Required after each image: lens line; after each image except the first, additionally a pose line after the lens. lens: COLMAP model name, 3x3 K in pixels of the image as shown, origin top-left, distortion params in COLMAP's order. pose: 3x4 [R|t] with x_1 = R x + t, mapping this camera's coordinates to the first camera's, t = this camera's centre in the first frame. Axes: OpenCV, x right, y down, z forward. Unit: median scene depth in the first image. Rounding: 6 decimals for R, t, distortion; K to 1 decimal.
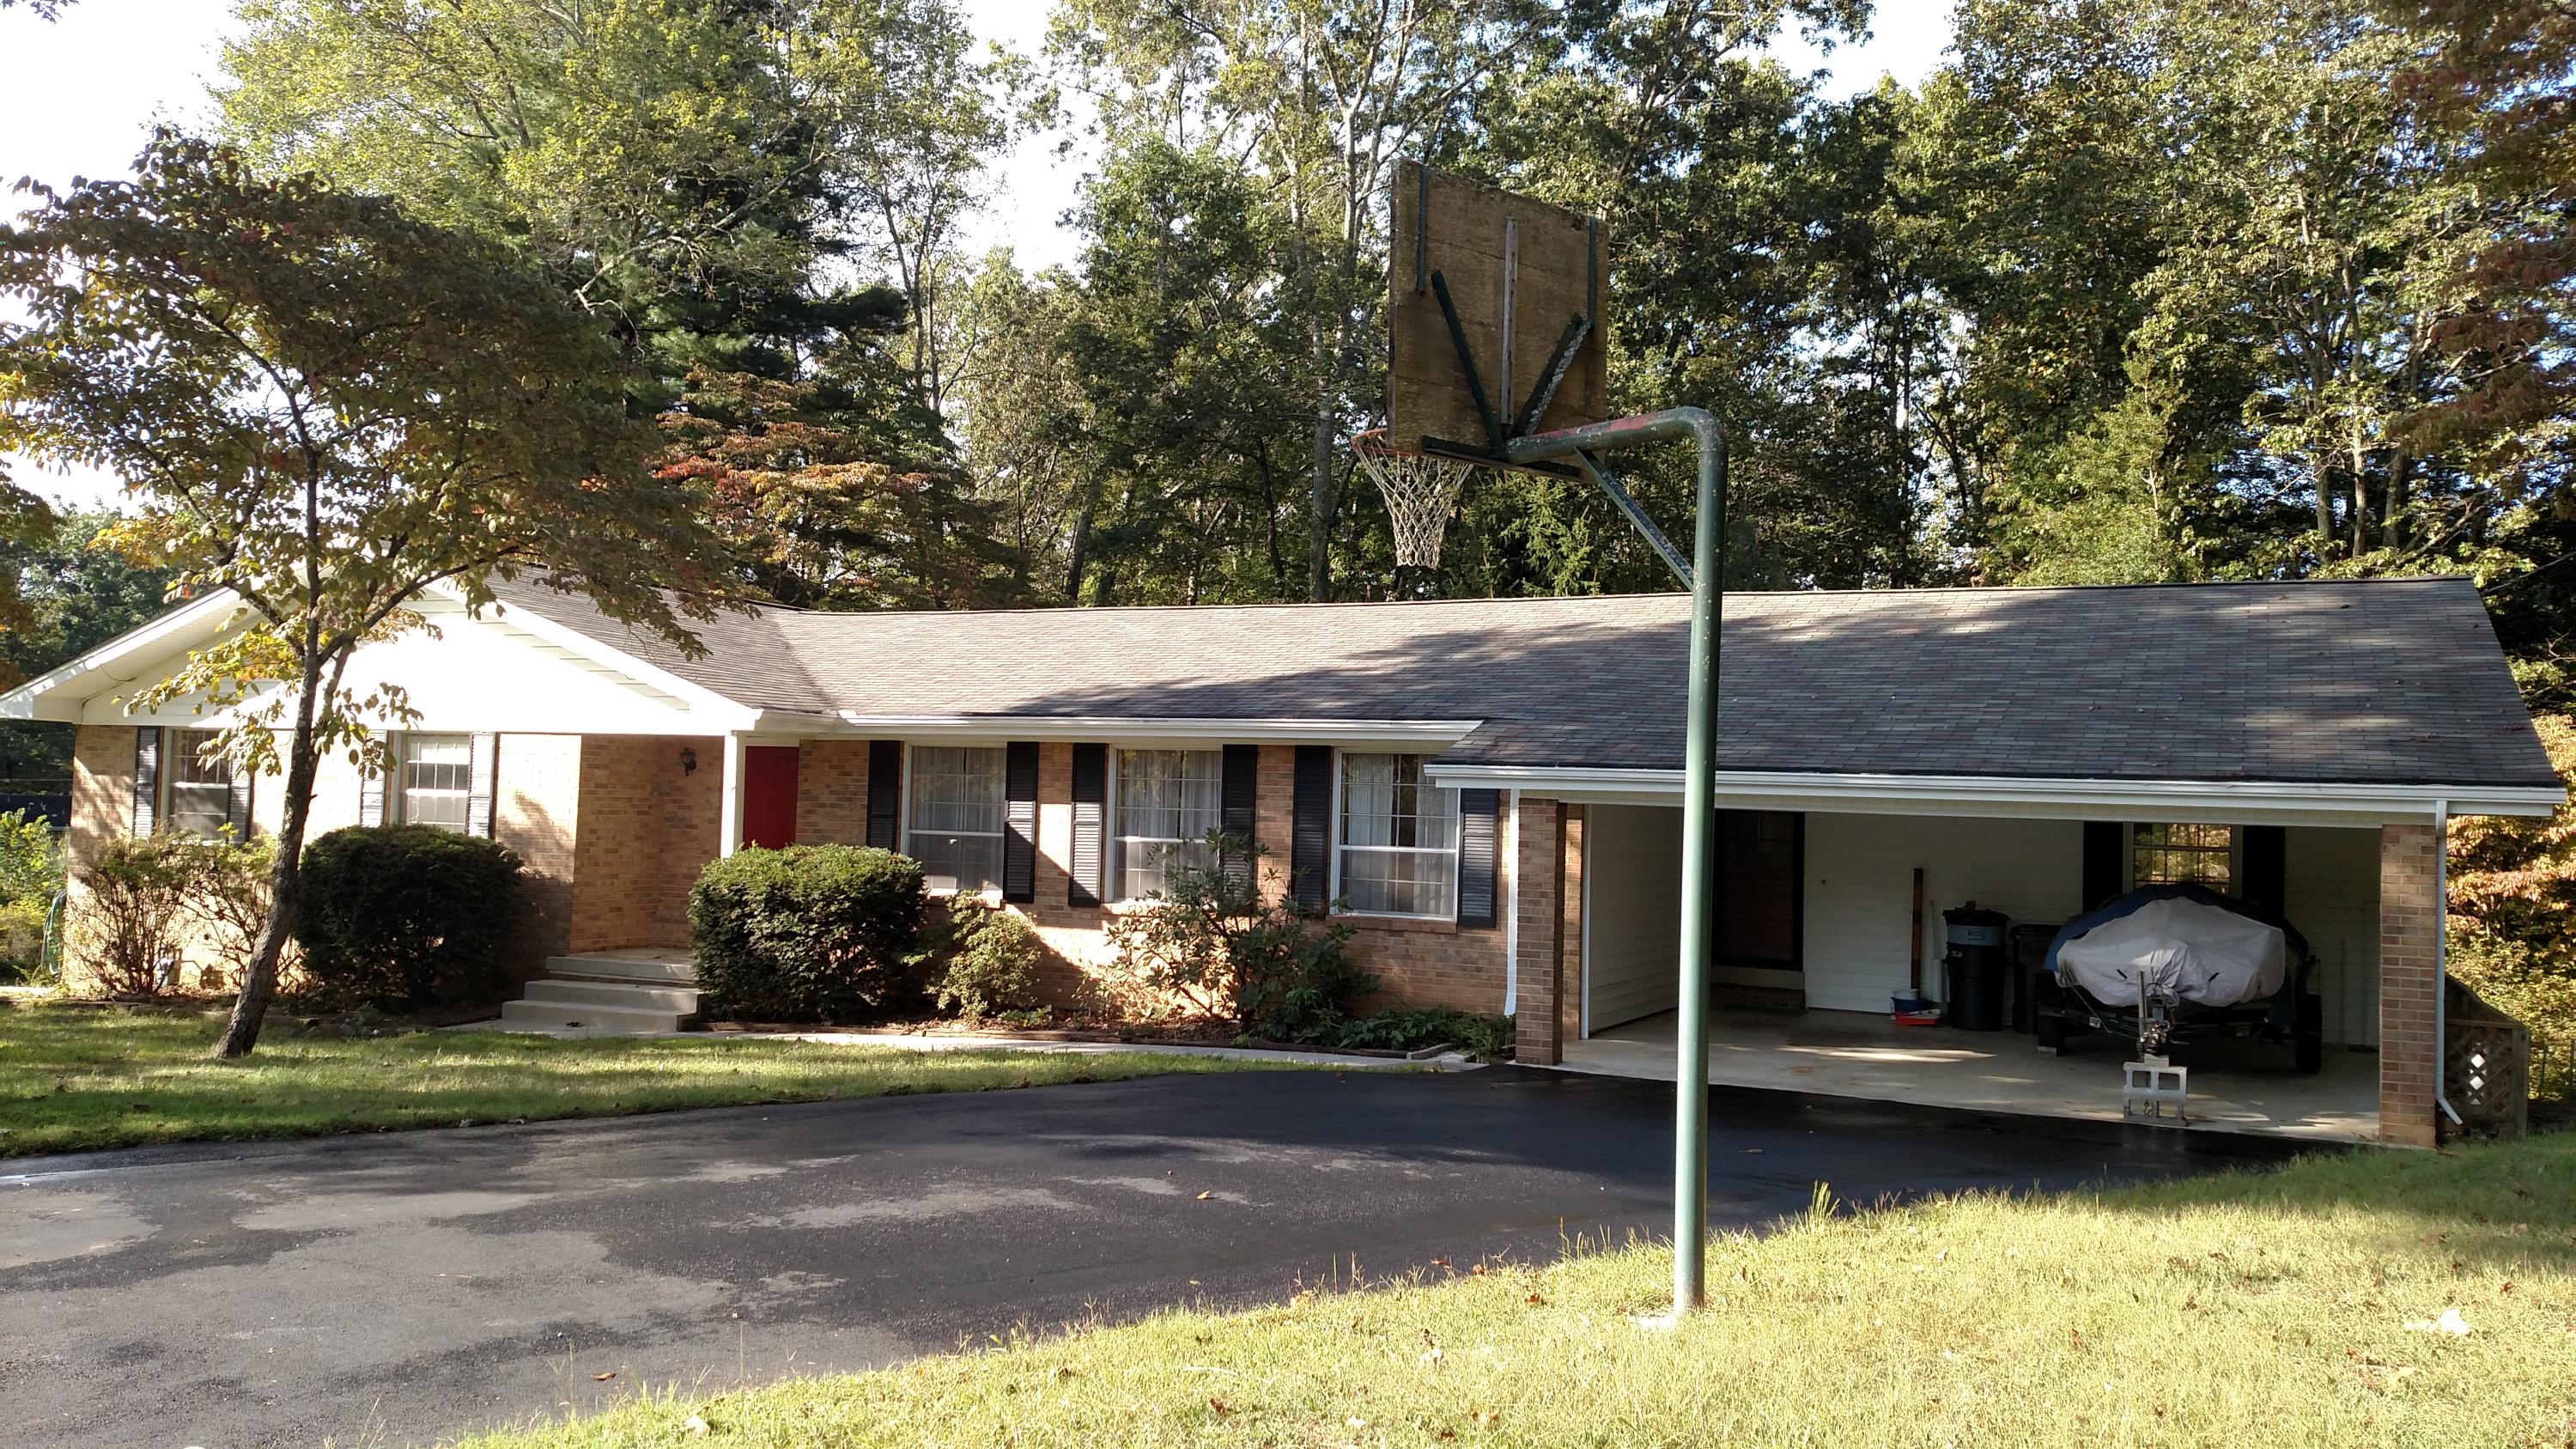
lens RADIAL K [[1921.8, 0, 1288.0], [0, 1921.8, 724.5], [0, 0, 1]] dist [0.103273, -0.143627]
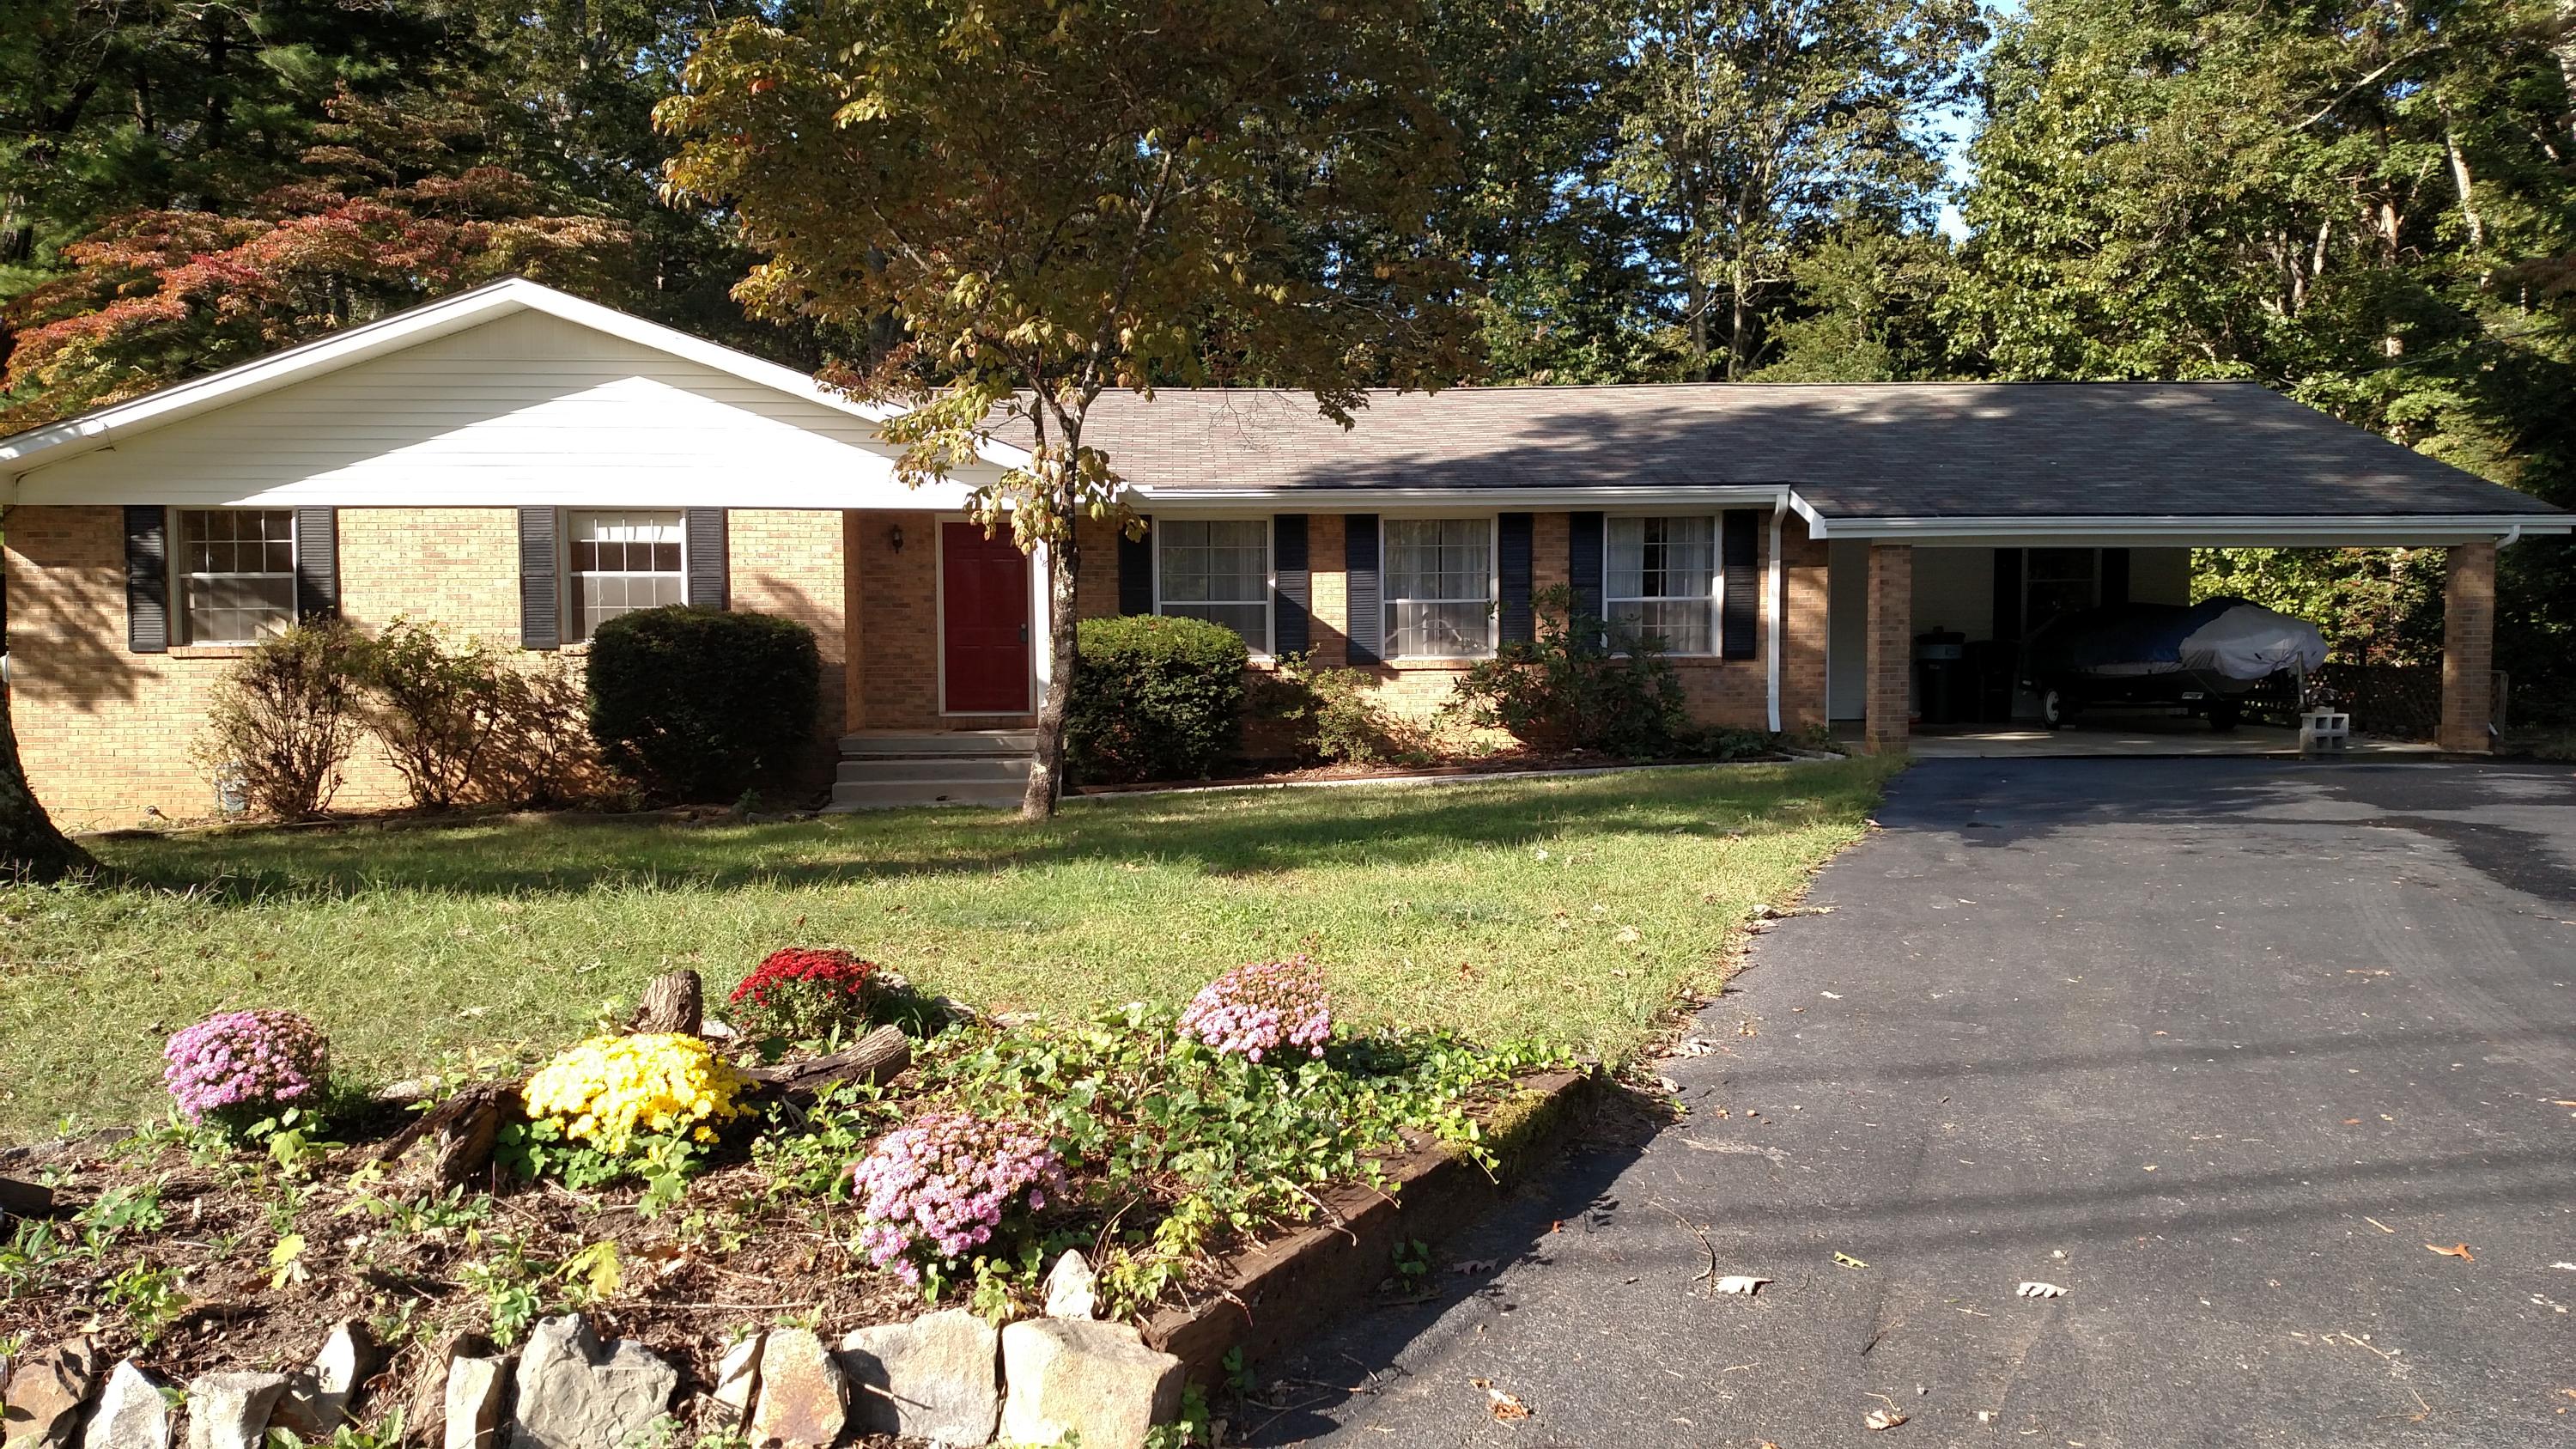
lens RADIAL K [[1921.8, 0, 1288.0], [0, 1921.8, 724.5], [0, 0, 1]] dist [0.103273, -0.143627]
pose [[0.883961, -0.058781, 0.463851, -0.648356], [0.012177, 0.994624, 0.102837, 0.015668], [-0.467402, -0.085256, 0.879925, 0.050397]]
